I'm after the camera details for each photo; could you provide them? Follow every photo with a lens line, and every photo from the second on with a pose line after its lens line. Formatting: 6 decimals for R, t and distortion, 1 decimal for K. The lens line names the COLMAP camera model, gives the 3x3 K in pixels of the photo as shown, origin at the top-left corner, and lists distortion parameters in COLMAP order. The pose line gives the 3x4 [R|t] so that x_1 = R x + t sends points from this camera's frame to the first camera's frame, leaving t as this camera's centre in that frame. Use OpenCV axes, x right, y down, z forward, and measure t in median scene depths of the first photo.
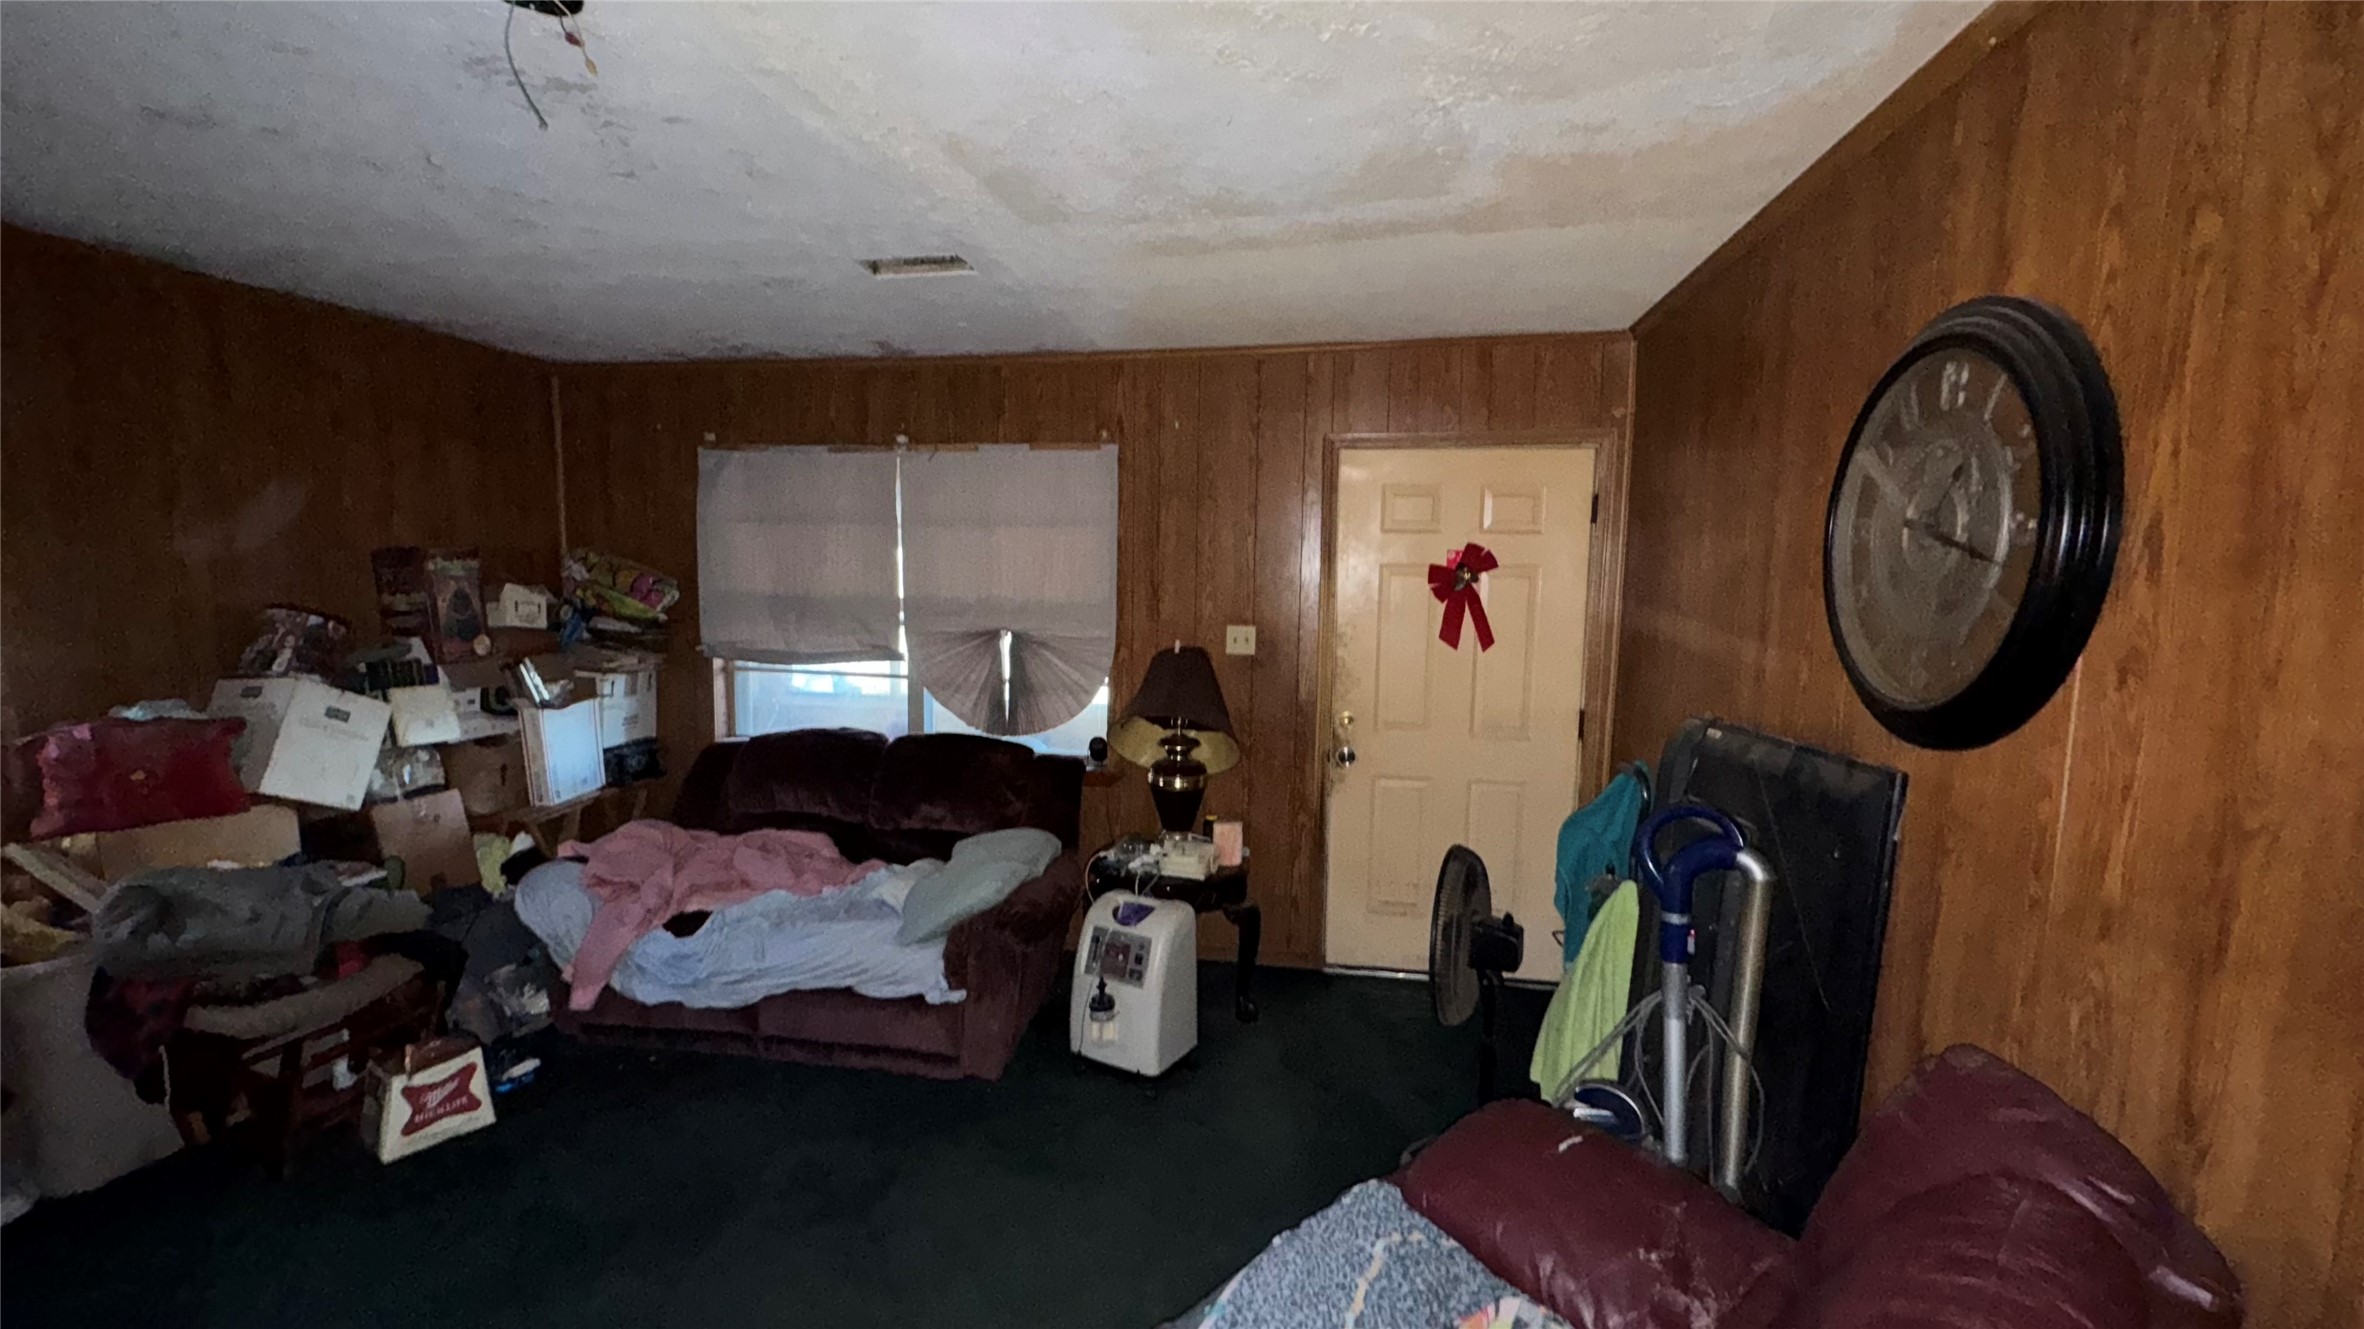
lens RADIAL K [[948.4, 0, 1184.1], [0, 948.4, 663.0], [0, 0, 1]] dist [-0.001079, -0.000141]
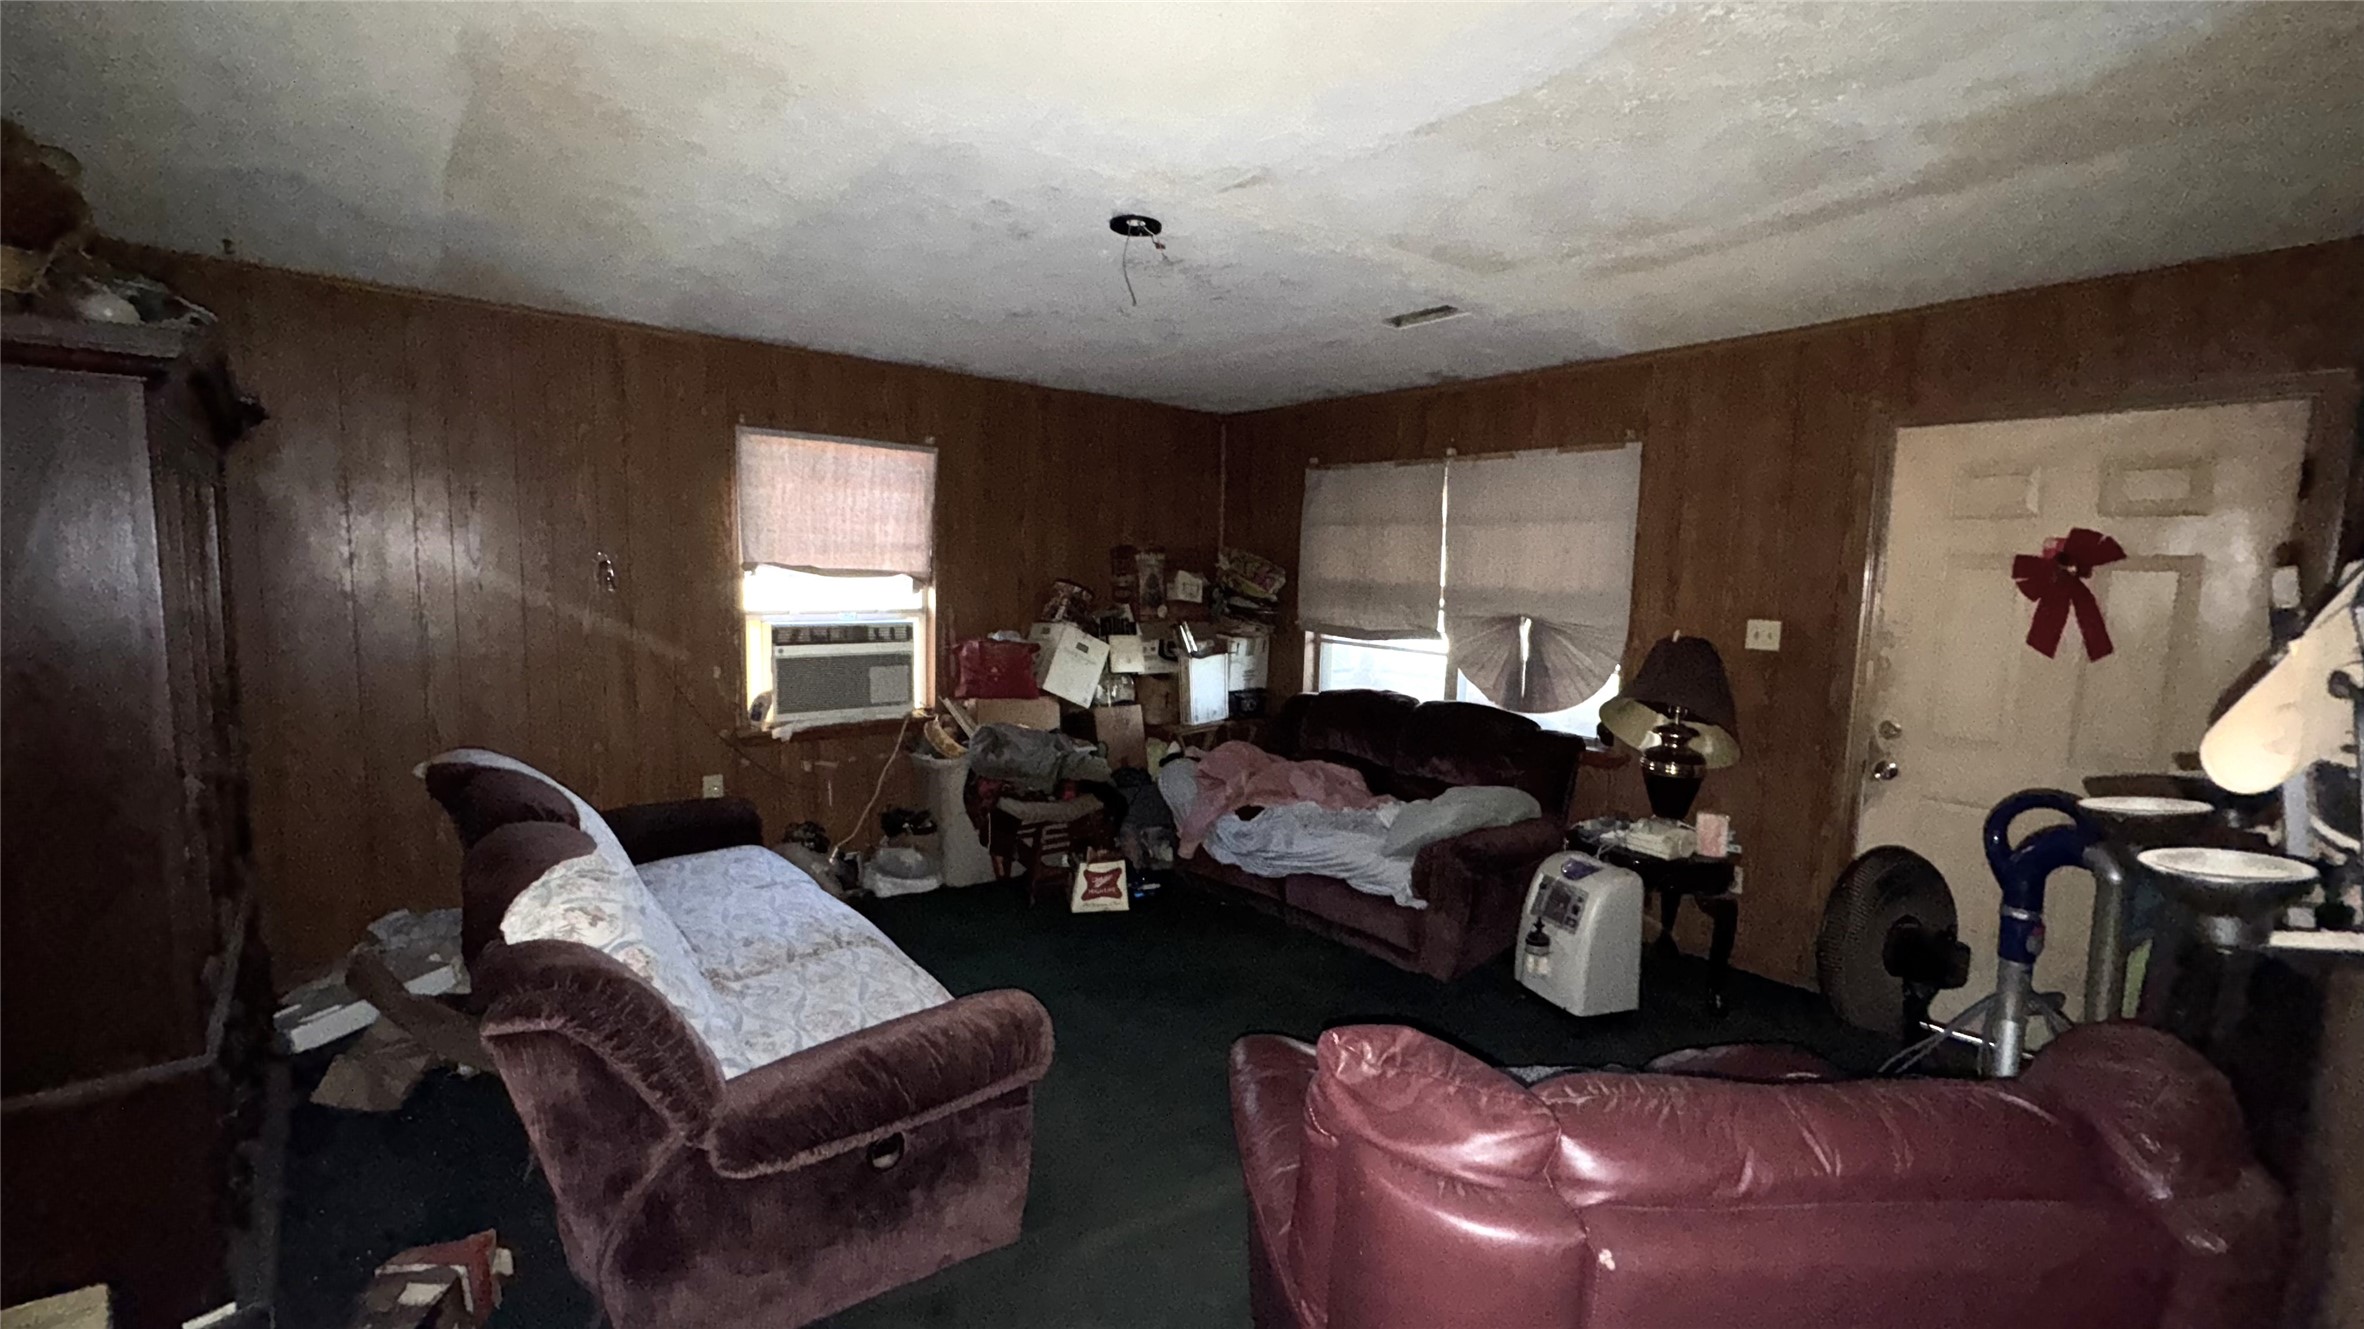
lens RADIAL K [[948.4, 0, 1184.1], [0, 948.4, 663.0], [0, 0, 1]] dist [-0.001079, -0.000141]
pose [[0.772252, 0.068259, -0.631638, 0.250319], [-0.074327, 0.997091, 0.016879, 0.036972], [0.630953, 0.033913, 0.775079, -0.138873]]
